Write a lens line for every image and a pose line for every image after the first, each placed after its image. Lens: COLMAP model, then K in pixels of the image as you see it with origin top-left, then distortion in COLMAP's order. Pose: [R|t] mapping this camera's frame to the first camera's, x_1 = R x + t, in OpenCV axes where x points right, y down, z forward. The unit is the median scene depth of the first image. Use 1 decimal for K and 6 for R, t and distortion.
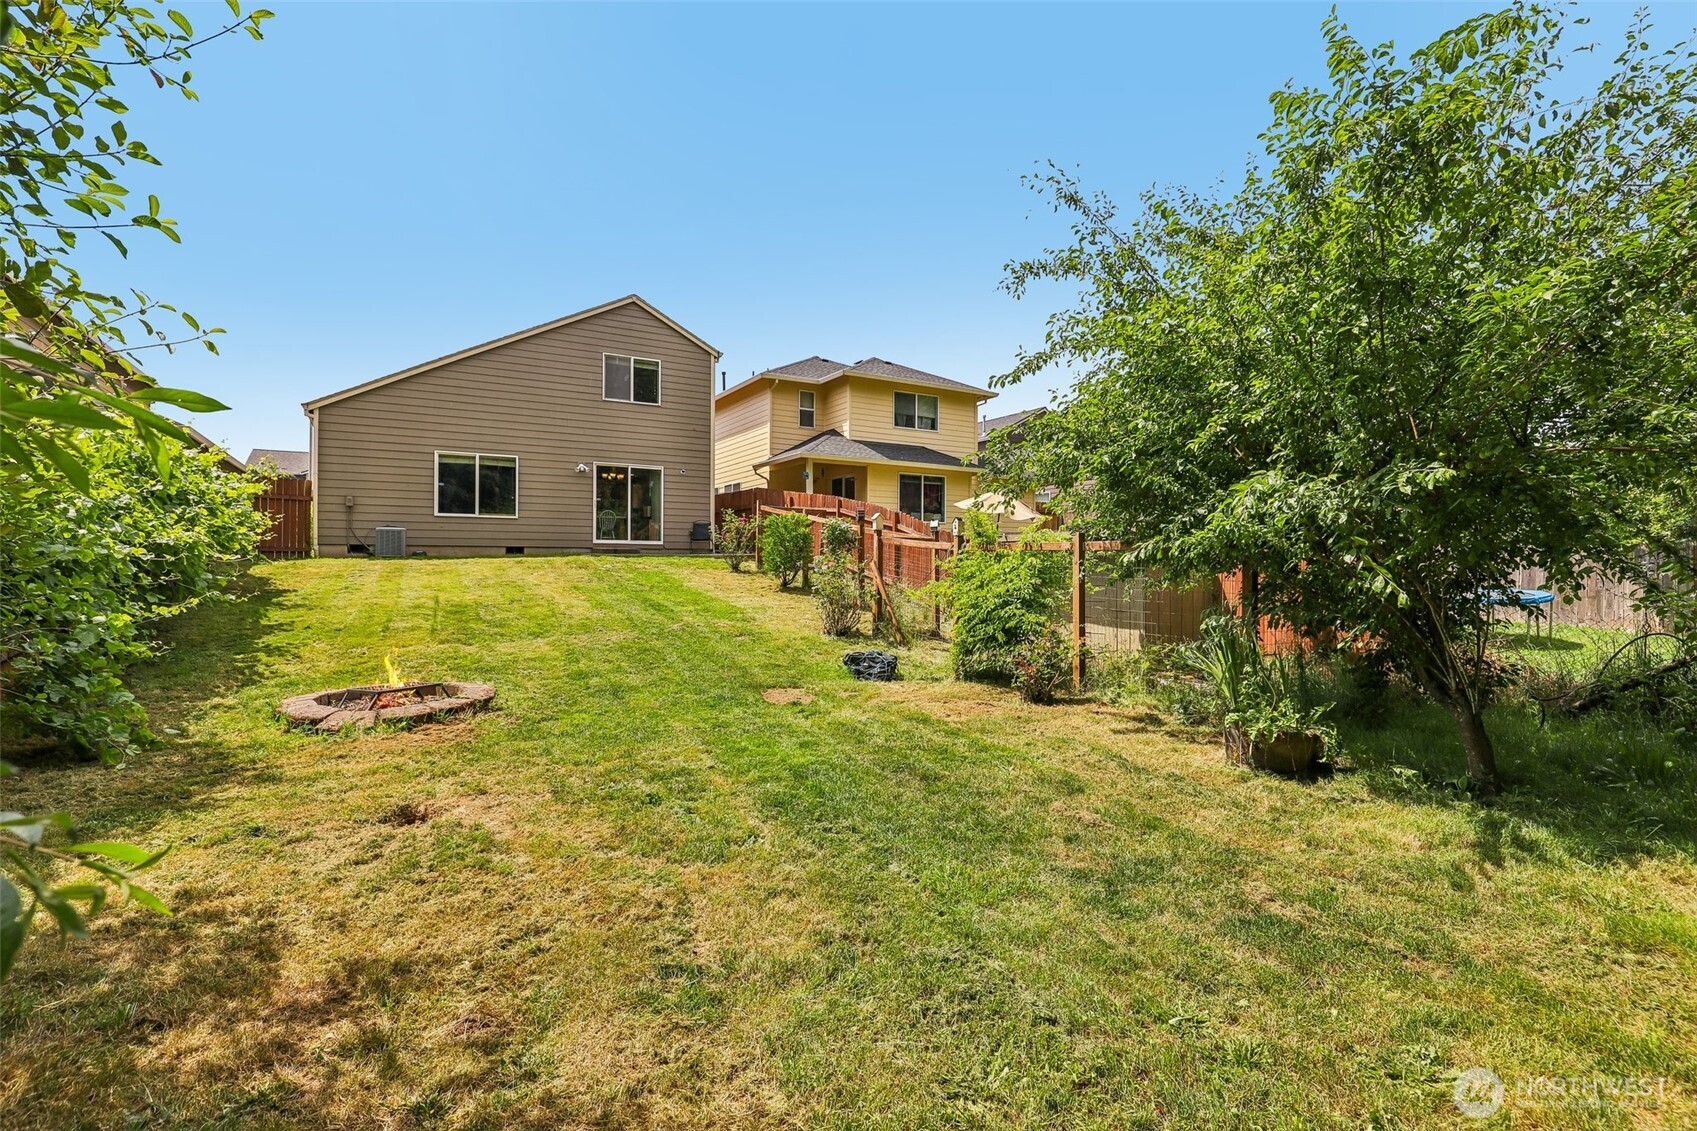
lens RADIAL K [[779.5, 0, 845.2], [0, 779.5, 566.3], [0, 0, 1]] dist [-0.030542, 0.000356]
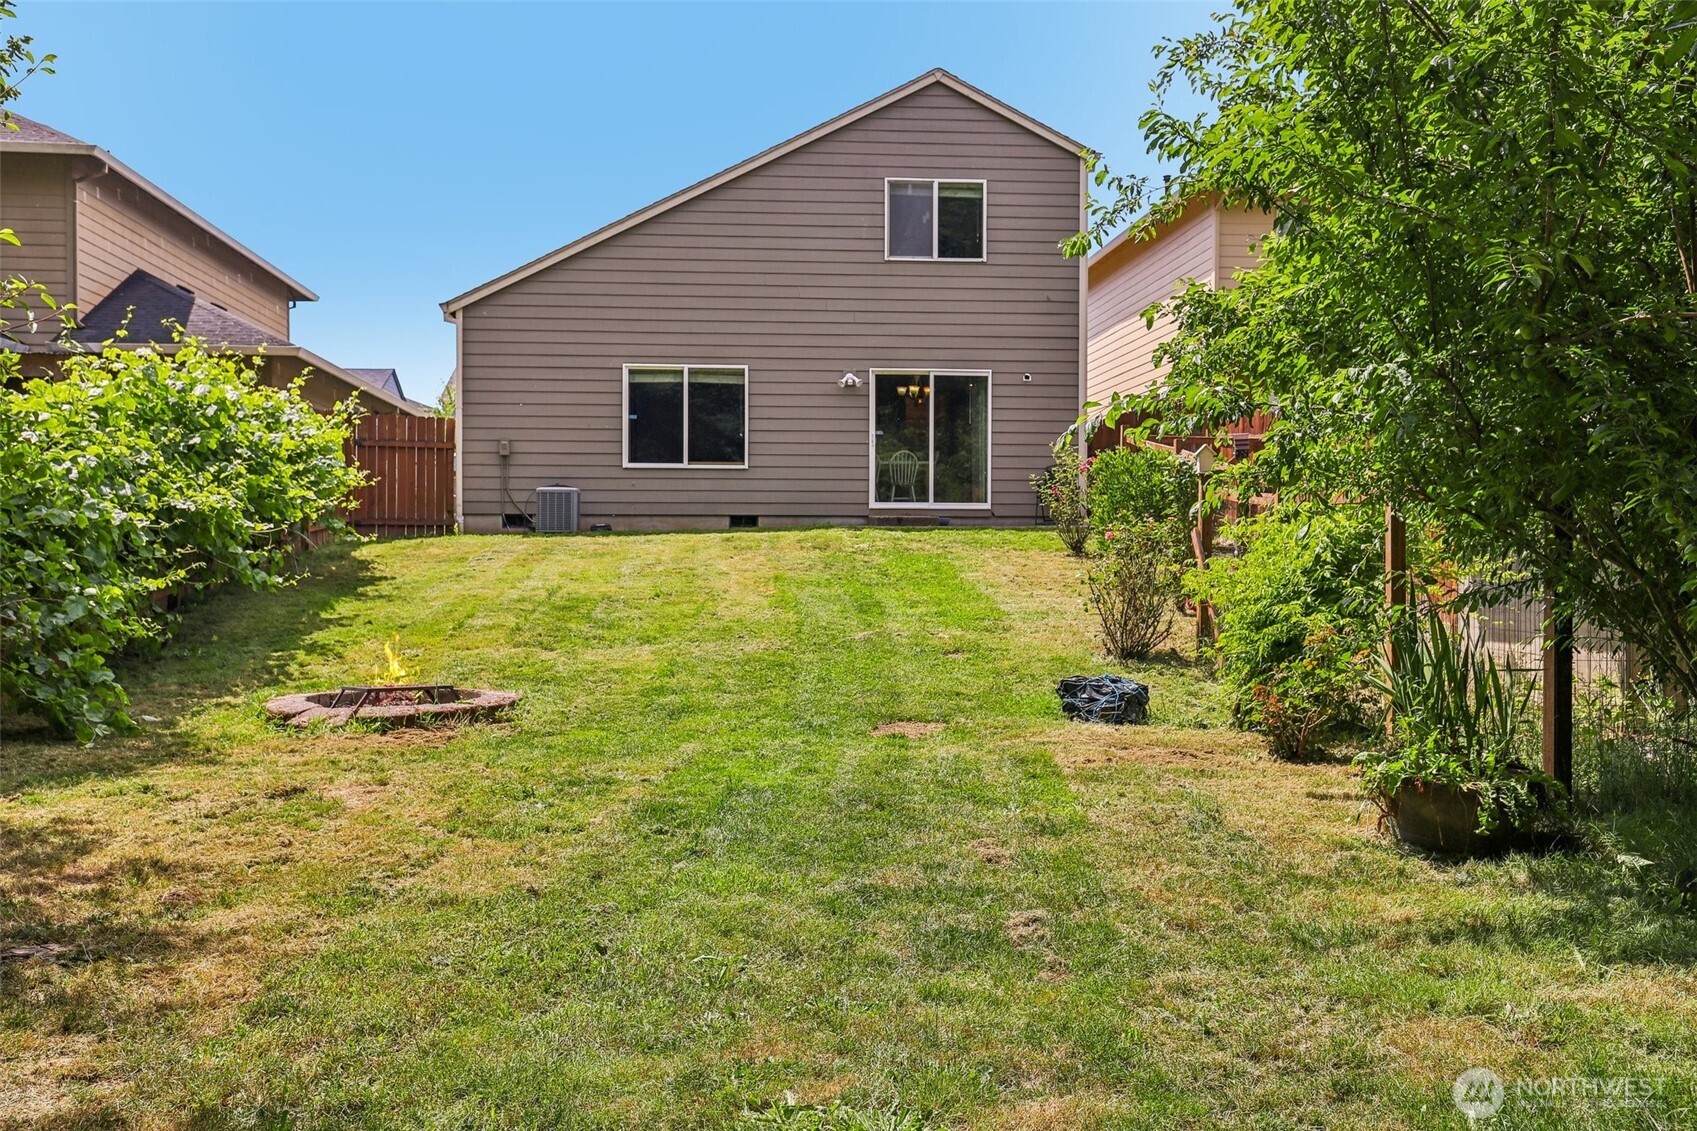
lens RADIAL K [[1597.6, 0, 848.5], [0, 1597.6, 565.5], [0, 0, 1]] dist [0.066011, -0.143729]
pose [[0.904130, 0.001750, -0.427254, 0.207843], [0.000017, 0.999991, 0.004132, 0.010036], [0.427257, -0.003743, 0.904122, -0.110998]]
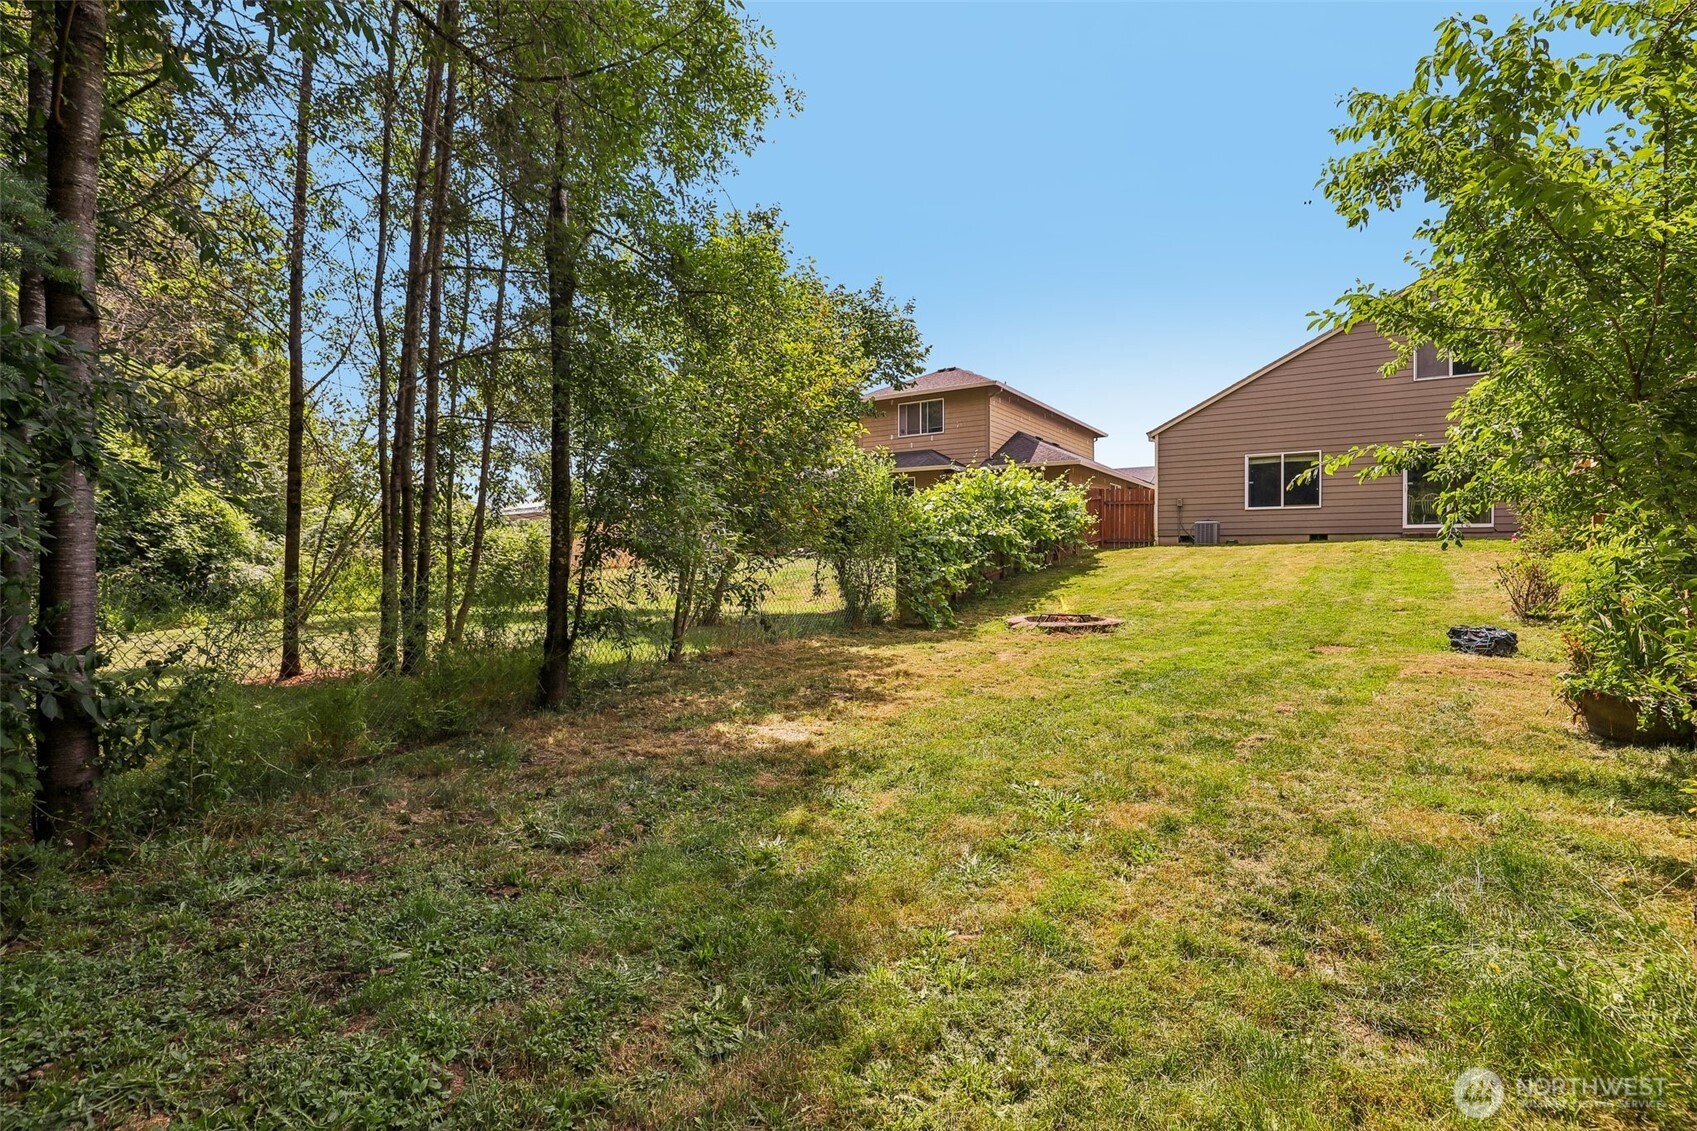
lens RADIAL K [[779.5, 0, 845.2], [0, 779.5, 566.3], [0, 0, 1]] dist [-0.030542, 0.000356]
pose [[0.430232, 0.005985, -0.902699, 0.299003], [-0.000294, 0.999979, 0.006489, 0.015100], [0.902718, -0.002526, 0.430225, -0.073074]]
